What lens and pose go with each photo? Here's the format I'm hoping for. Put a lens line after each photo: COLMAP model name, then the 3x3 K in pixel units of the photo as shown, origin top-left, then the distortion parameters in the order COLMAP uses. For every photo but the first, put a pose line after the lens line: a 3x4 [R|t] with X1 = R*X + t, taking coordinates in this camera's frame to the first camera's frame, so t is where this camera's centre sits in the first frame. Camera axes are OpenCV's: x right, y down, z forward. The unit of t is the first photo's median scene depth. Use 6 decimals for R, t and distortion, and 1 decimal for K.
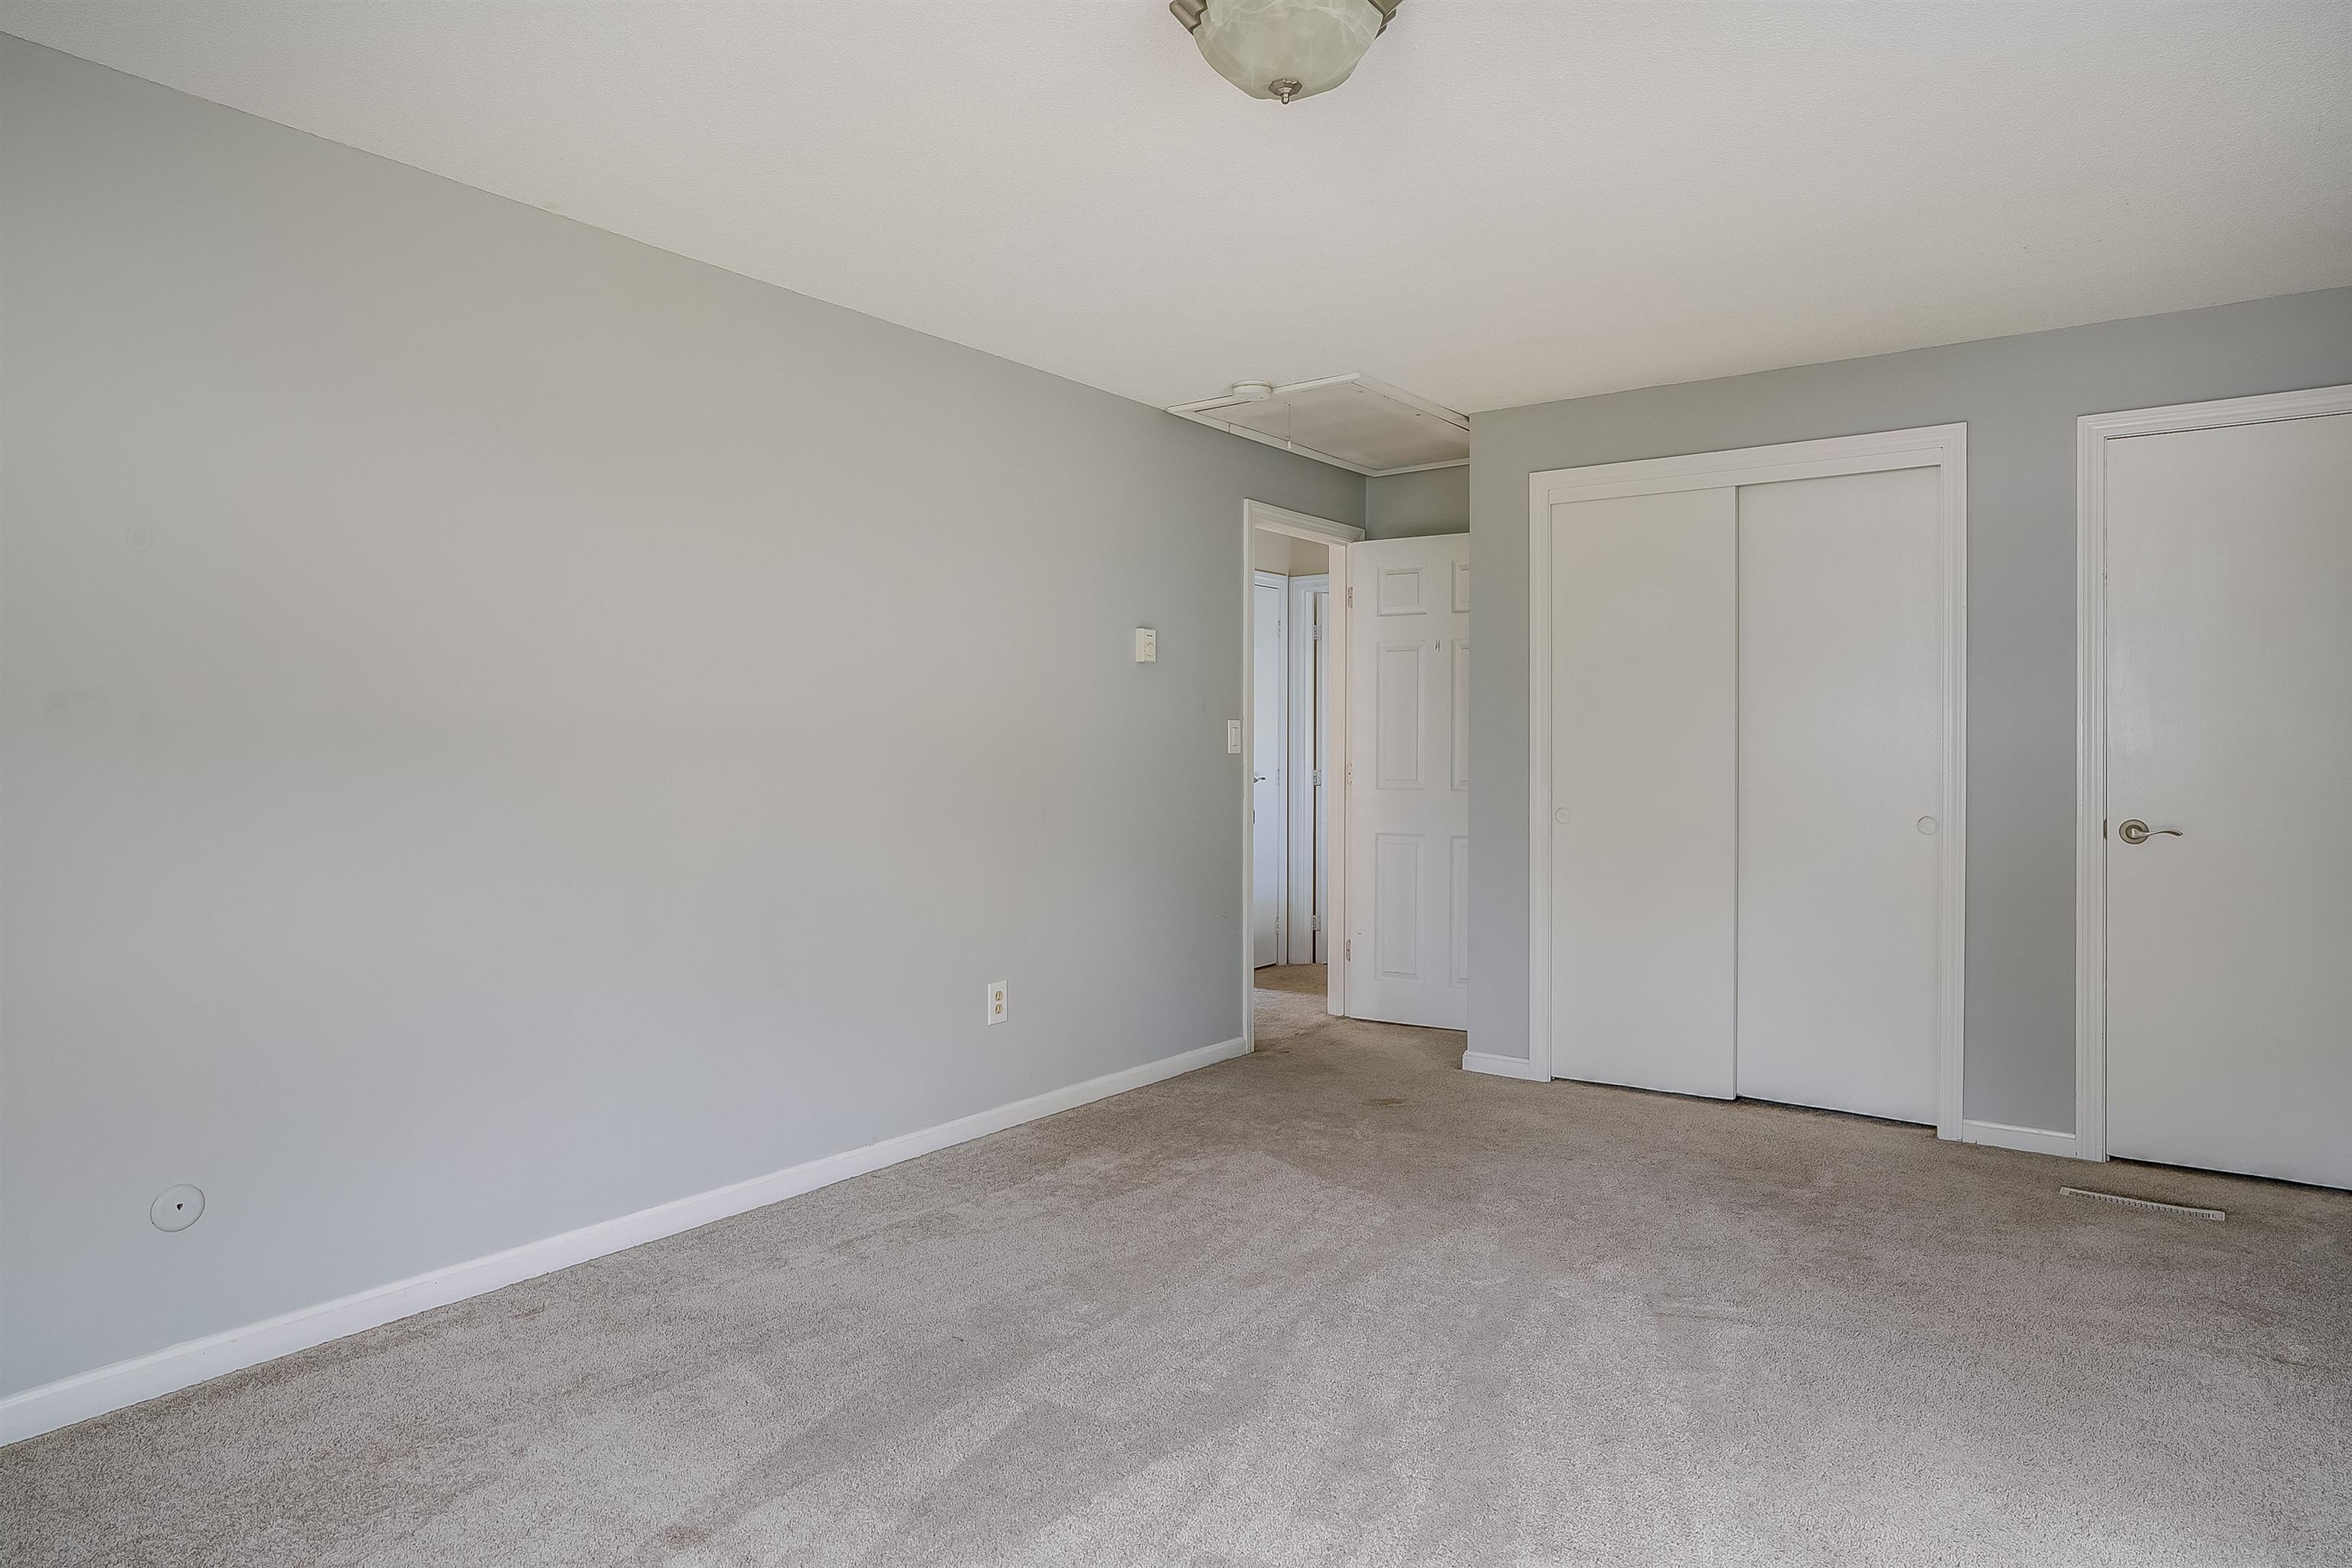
lens RADIAL K [[1458.3, 0, 1175.7], [0, 1458.3, 746.2], [0, 0, 1]] dist [-0.030713, 0.038378]
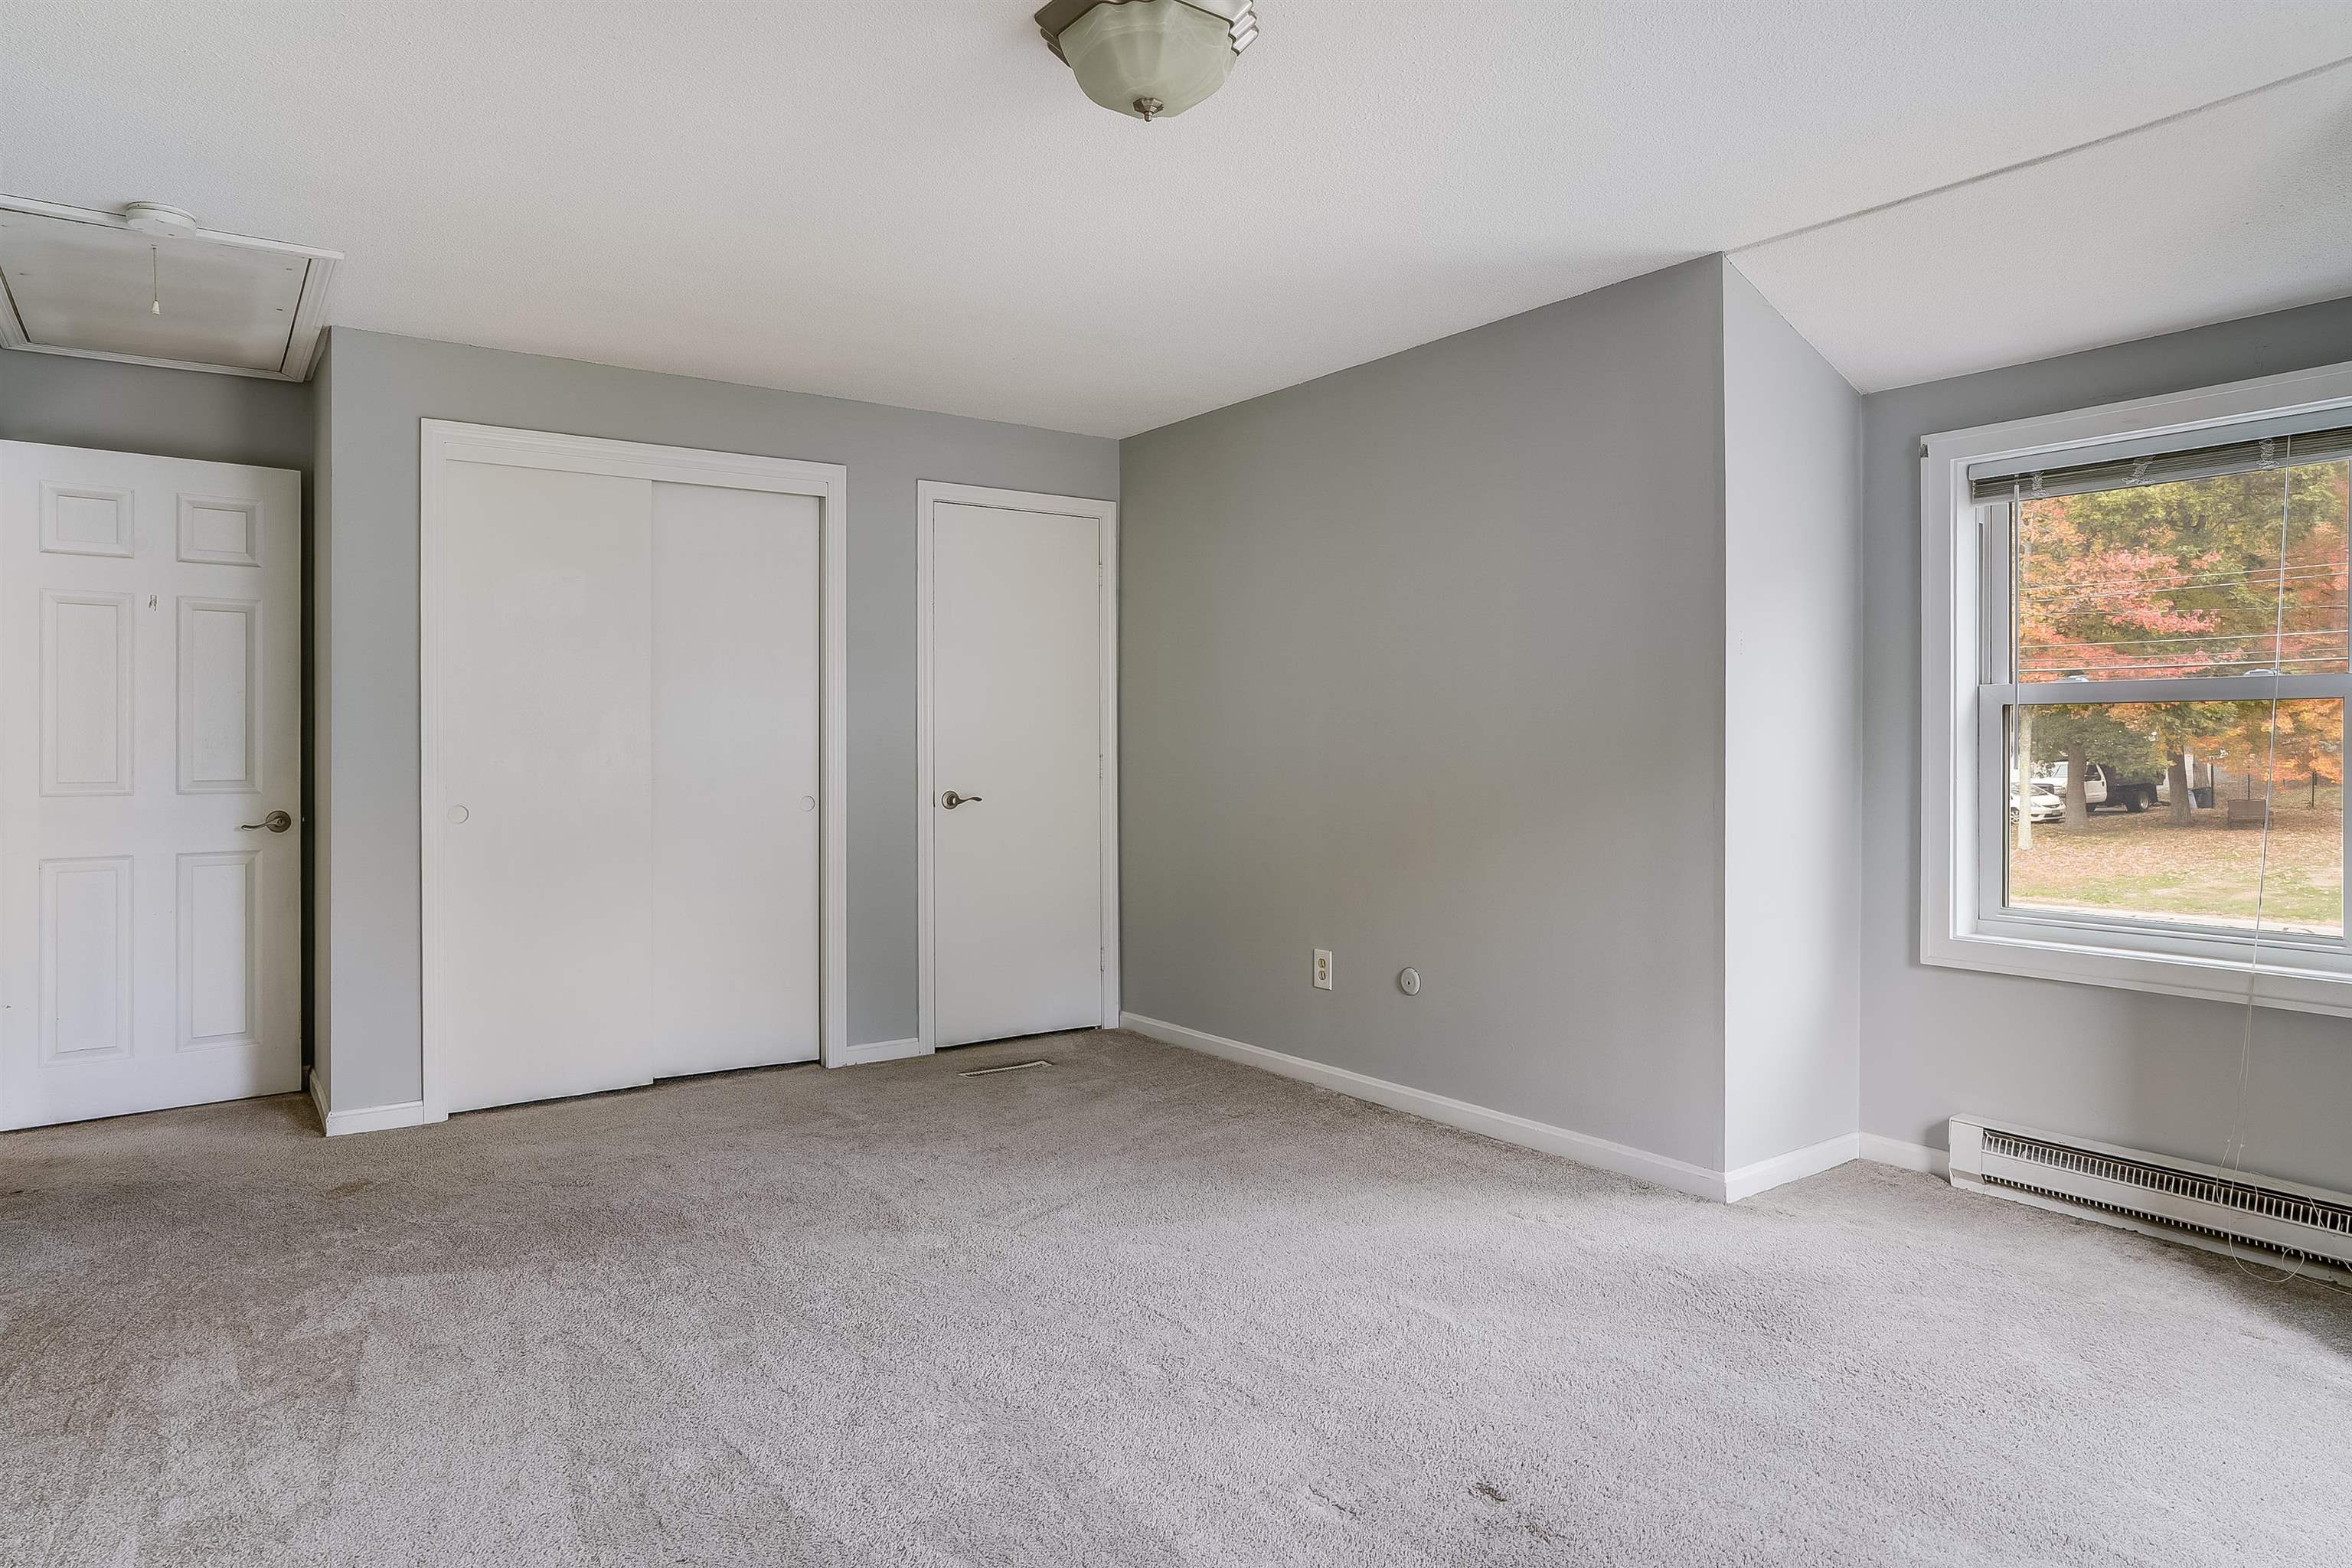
lens RADIAL K [[1458.3, 0, 1175.7], [0, 1458.3, 746.2], [0, 0, 1]] dist [-0.030713, 0.038378]
pose [[0.309576, -0.008836, 0.950834, -0.539113], [-0.000585, 0.999955, 0.009483, -0.003310], [-0.950874, -0.003492, 0.309557, 0.385781]]
